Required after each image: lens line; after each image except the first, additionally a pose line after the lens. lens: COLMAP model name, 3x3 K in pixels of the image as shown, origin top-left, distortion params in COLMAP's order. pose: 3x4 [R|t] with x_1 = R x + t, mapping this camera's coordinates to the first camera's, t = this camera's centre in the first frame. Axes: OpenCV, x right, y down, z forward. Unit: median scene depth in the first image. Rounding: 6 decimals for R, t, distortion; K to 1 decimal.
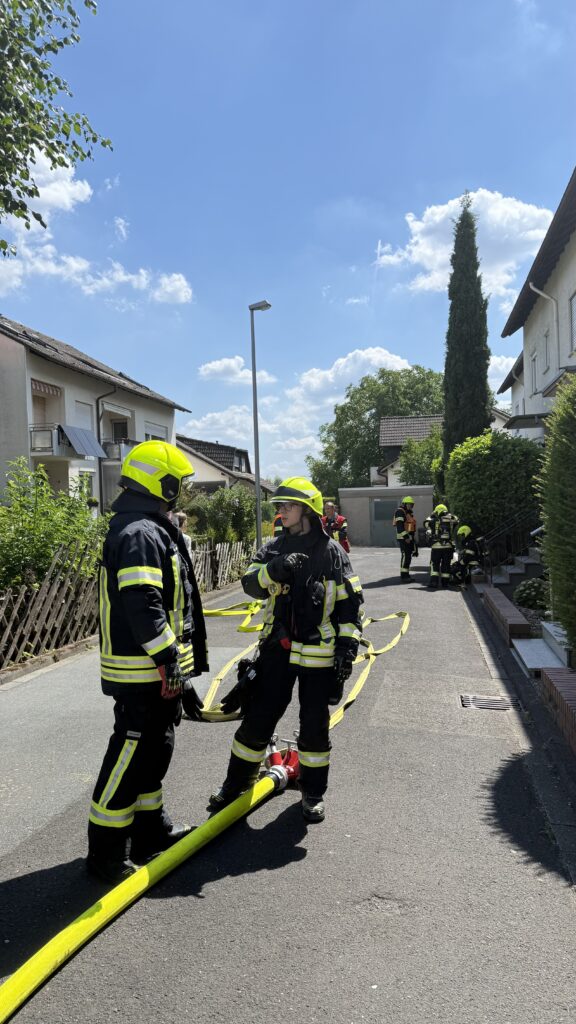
lens RADIAL K [[715.4, 0, 289.8], [0, 715.4, 521.5], [0, 0, 1]] dist [0.117965, -0.260511]
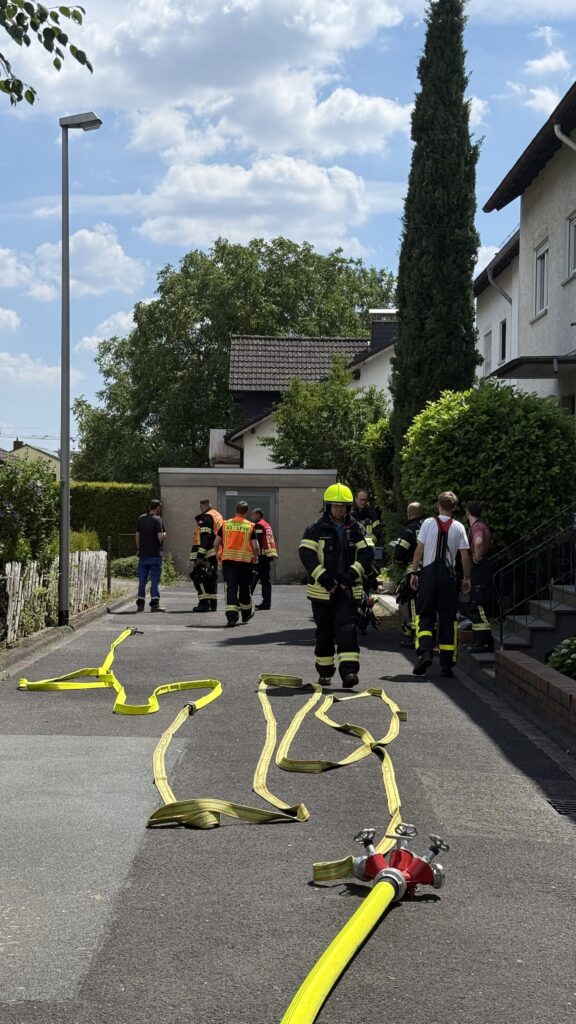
lens RADIAL K [[1429.3, 0, 287.5], [0, 1429.3, 530.1], [0, 0, 1]] dist [0.141896, -0.001805]
pose [[0.979403, 0.036279, 0.198627, -0.085559], [-0.035754, 0.999341, -0.006232, 0.004475], [-0.198722, -0.000998, 0.980055, -0.075018]]
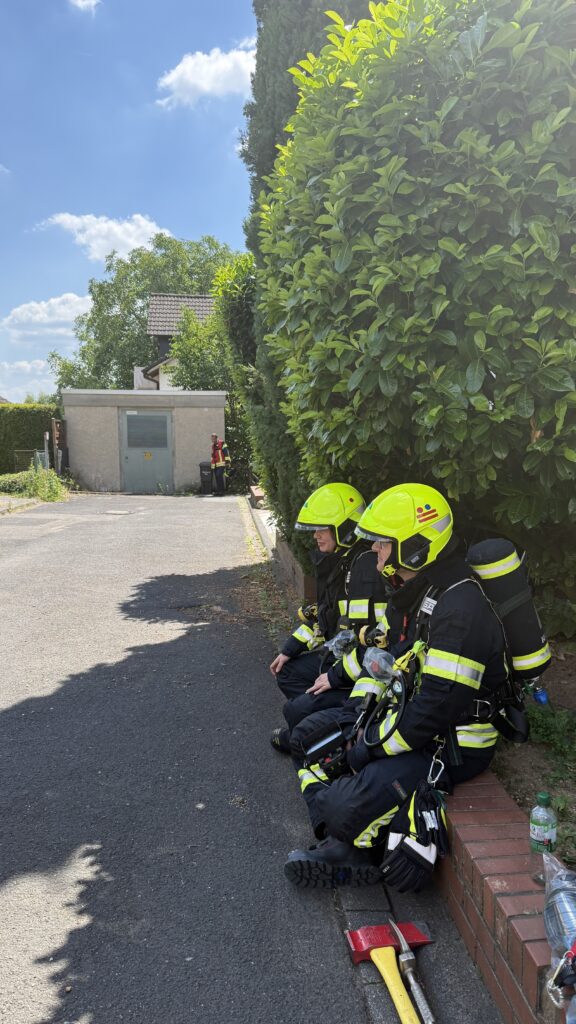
lens RADIAL K [[718.3, 0, 288.0], [0, 718.3, 512.0], [0, 0, 1]] dist [0.164617, -0.454530]
pose [[0.961160, 0.000150, 0.275992, 0.150337], [-0.023145, 0.996521, 0.080062, 0.001605], [-0.275020, -0.083340, 0.957820, 0.719800]]
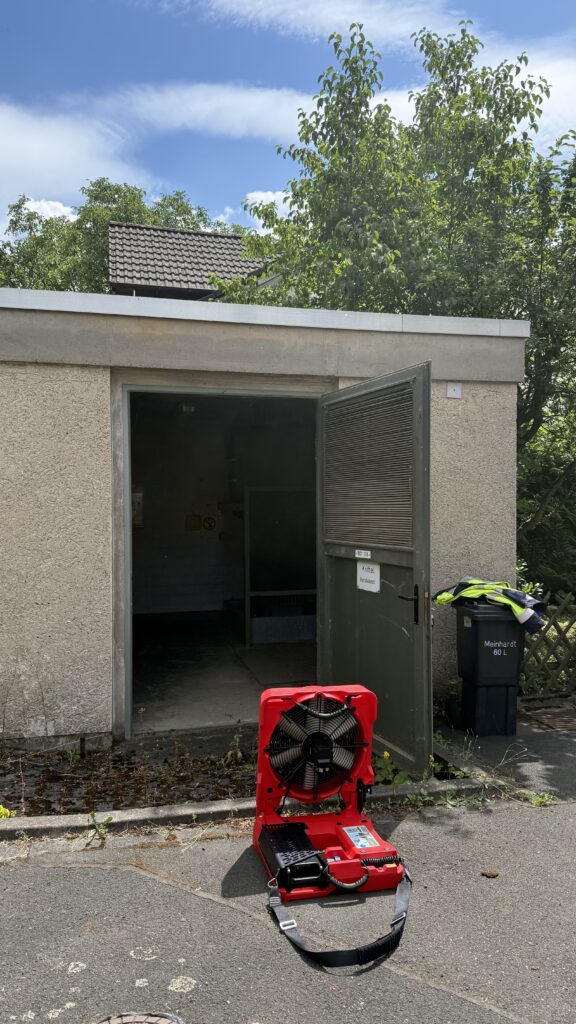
lens RADIAL K [[715.4, 0, 289.8], [0, 715.4, 521.5], [0, 0, 1]] dist [0.117965, -0.260511]
pose [[0.908919, 0.019152, 0.416532, 0.155830], [-0.018983, 0.999809, -0.004548, -0.008715], [-0.416540, -0.003773, 0.909109, 1.580991]]
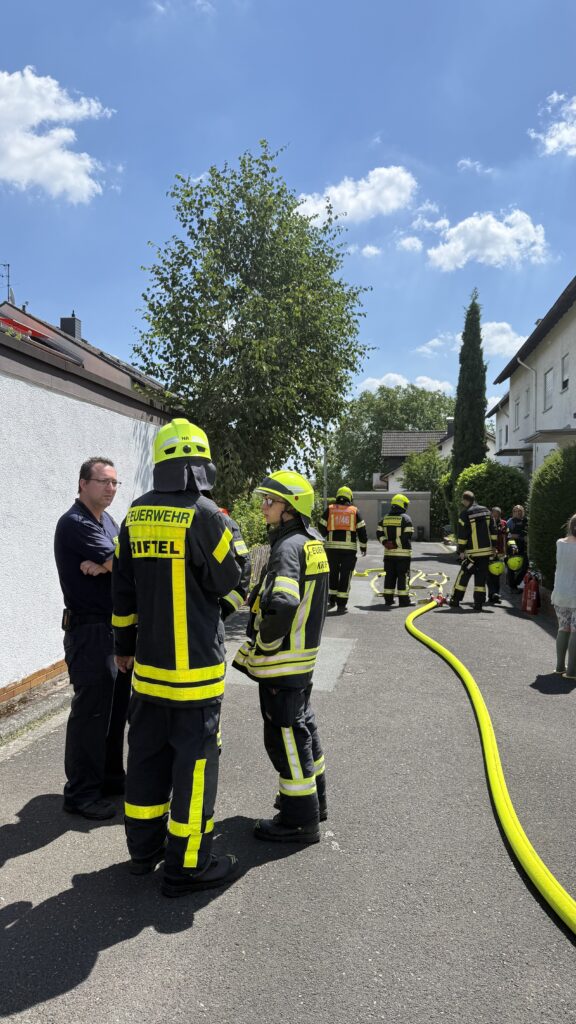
lens RADIAL K [[718.3, 0, 288.0], [0, 718.3, 512.0], [0, 0, 1]] dist [0.164617, -0.454530]
pose [[0.998757, 0.035503, 0.034982, -0.154664], [-0.035227, 0.999343, -0.008497, 0.005786], [-0.035261, 0.007254, 0.999352, -0.404453]]
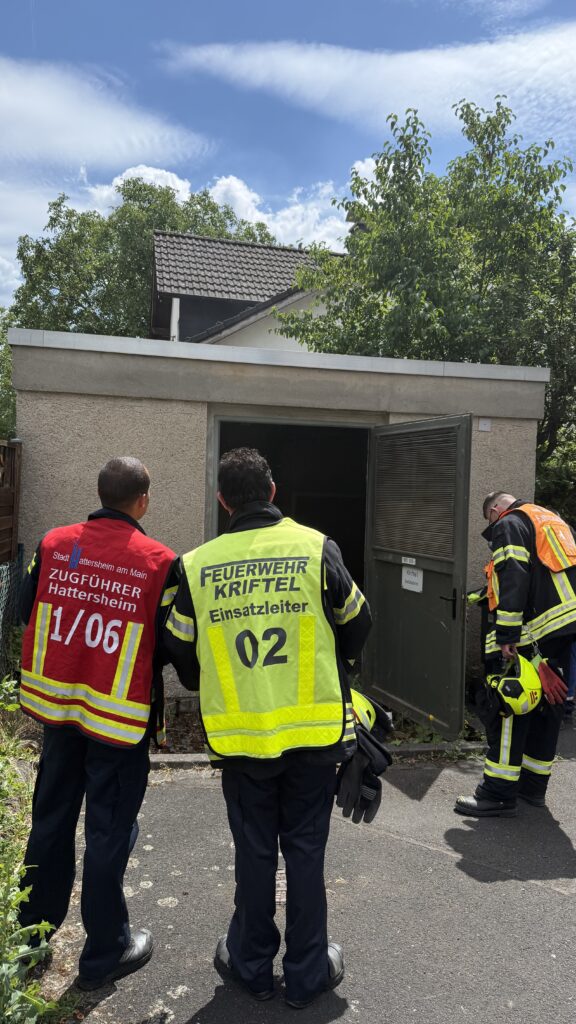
lens RADIAL K [[718.3, 0, 288.0], [0, 718.3, 512.0], [0, 0, 1]] dist [0.164617, -0.454530]
pose [[0.911562, 0.046581, 0.408515, 0.108923], [-0.051421, 0.998677, 0.000867, -0.017372], [-0.407934, -0.021796, 0.912751, 1.536300]]
